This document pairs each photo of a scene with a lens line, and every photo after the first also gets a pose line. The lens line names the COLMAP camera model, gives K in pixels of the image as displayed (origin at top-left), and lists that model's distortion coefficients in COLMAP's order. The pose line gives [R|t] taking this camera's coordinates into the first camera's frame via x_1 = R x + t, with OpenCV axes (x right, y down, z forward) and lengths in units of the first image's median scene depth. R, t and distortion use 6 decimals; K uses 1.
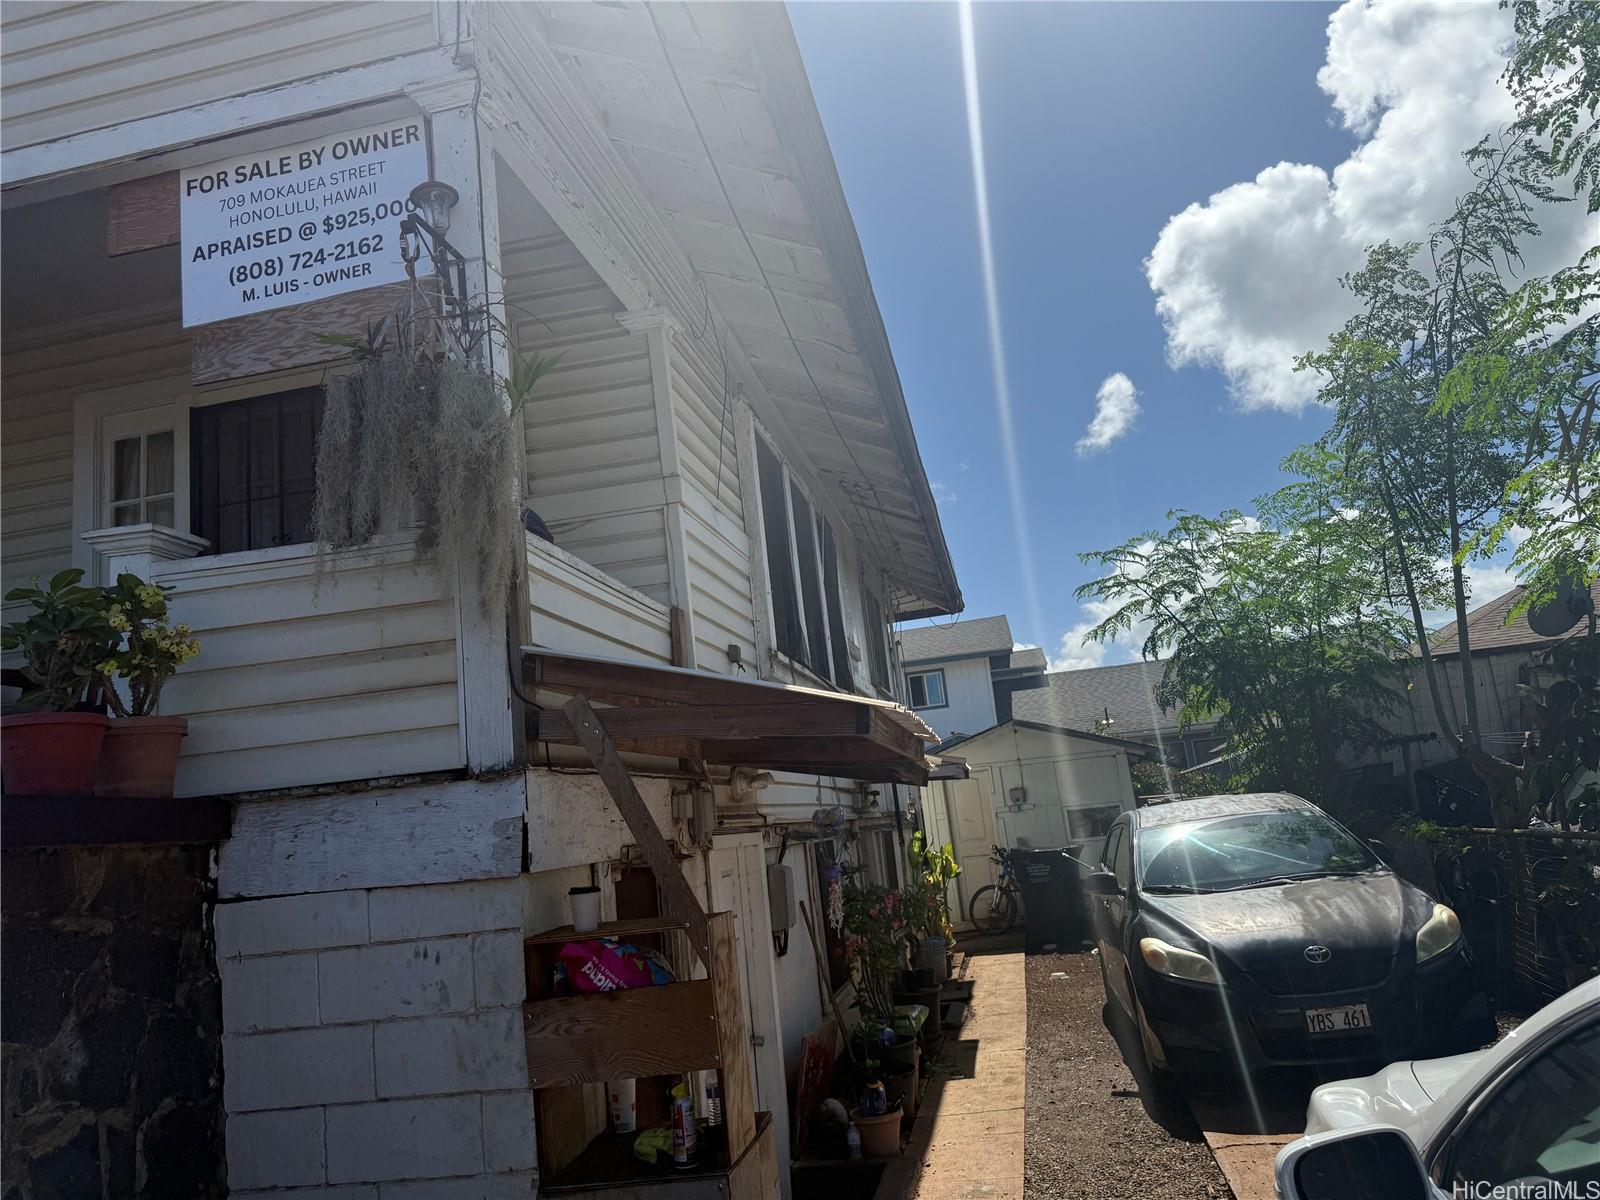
lens RADIAL K [[1128.0, 0, 787.6], [0, 1128.0, 601.4], [0, 0, 1]] dist [0.036273, -0.045346]
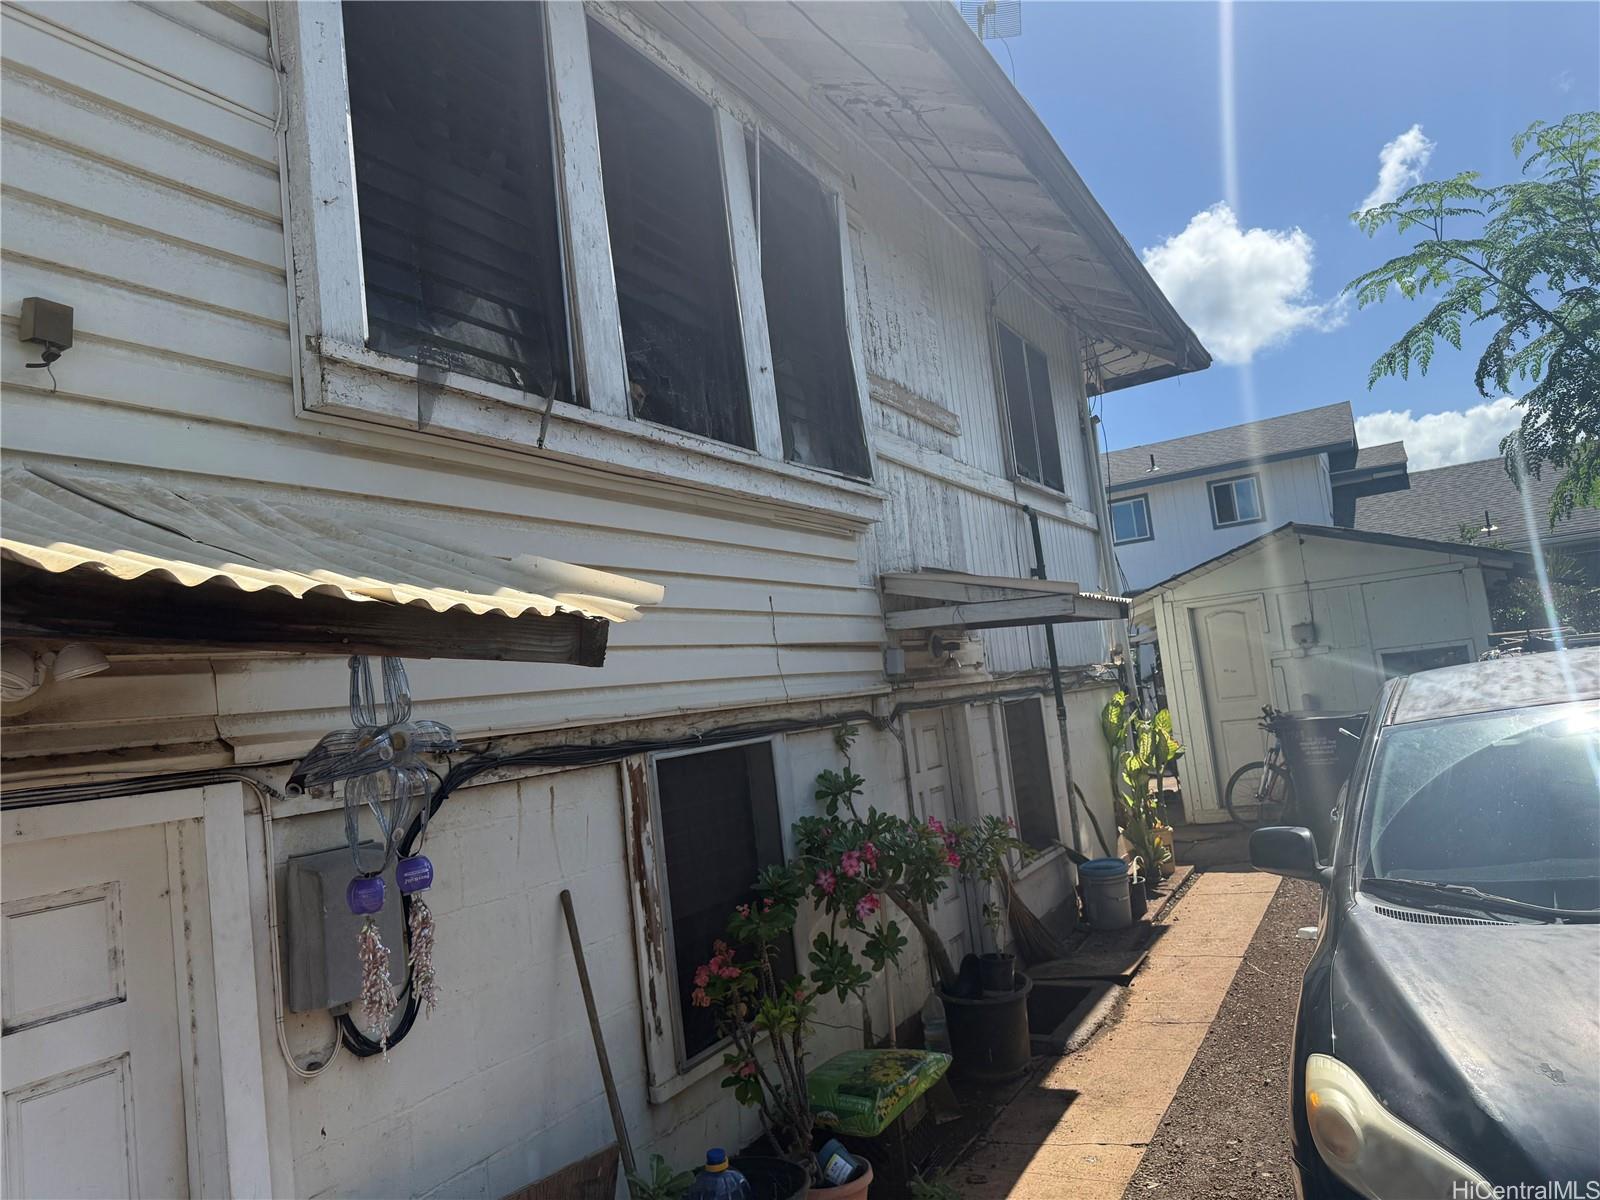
lens RADIAL K [[1128.0, 0, 809.7], [0, 1128.0, 610.3], [0, 0, 1]] dist [0.036273, -0.045346]
pose [[0.958267, -0.028001, -0.284500, 0.133818], [0.070444, 0.987633, 0.140067, 0.046756], [0.277060, -0.154263, 0.948389, 0.315065]]
